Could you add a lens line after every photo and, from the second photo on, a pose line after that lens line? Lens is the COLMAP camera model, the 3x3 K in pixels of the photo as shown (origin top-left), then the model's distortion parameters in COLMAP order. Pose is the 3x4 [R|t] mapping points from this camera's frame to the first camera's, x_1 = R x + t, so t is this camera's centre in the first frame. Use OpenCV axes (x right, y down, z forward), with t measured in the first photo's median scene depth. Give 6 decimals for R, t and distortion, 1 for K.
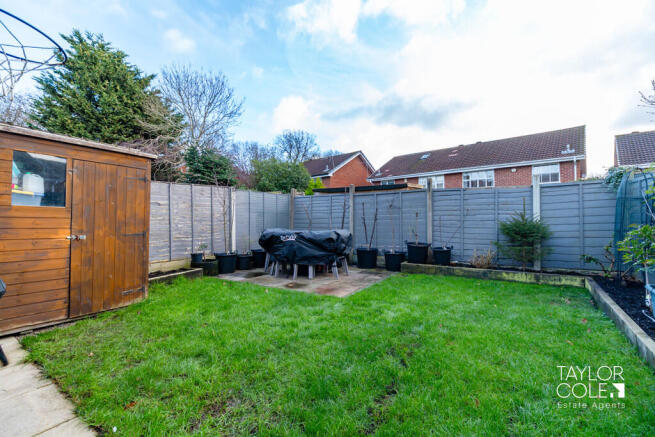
lens RADIAL K [[283.6, 0, 329.6], [0, 283.6, 213.9], [0, 0, 1]] dist [0.000700, -0.000037]
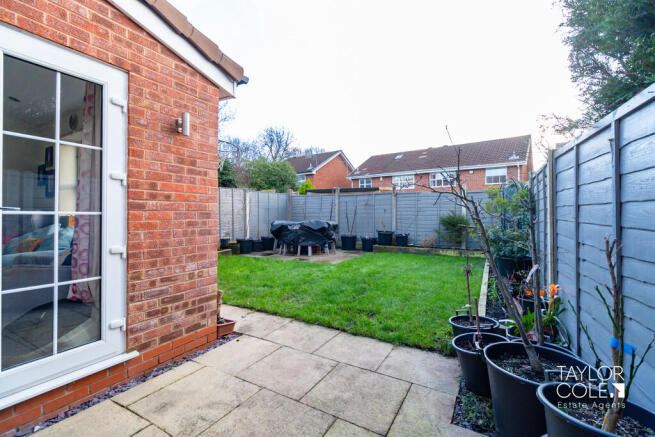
lens RADIAL K [[283.6, 0, 329.6], [0, 283.6, 213.9], [0, 0, 1]] dist [0.000700, -0.000037]
pose [[0.997176, 0.003490, 0.075015, -0.055543], [-0.005214, 0.999727, 0.022796, -0.010388], [-0.074915, -0.023122, 0.996922, -0.305779]]
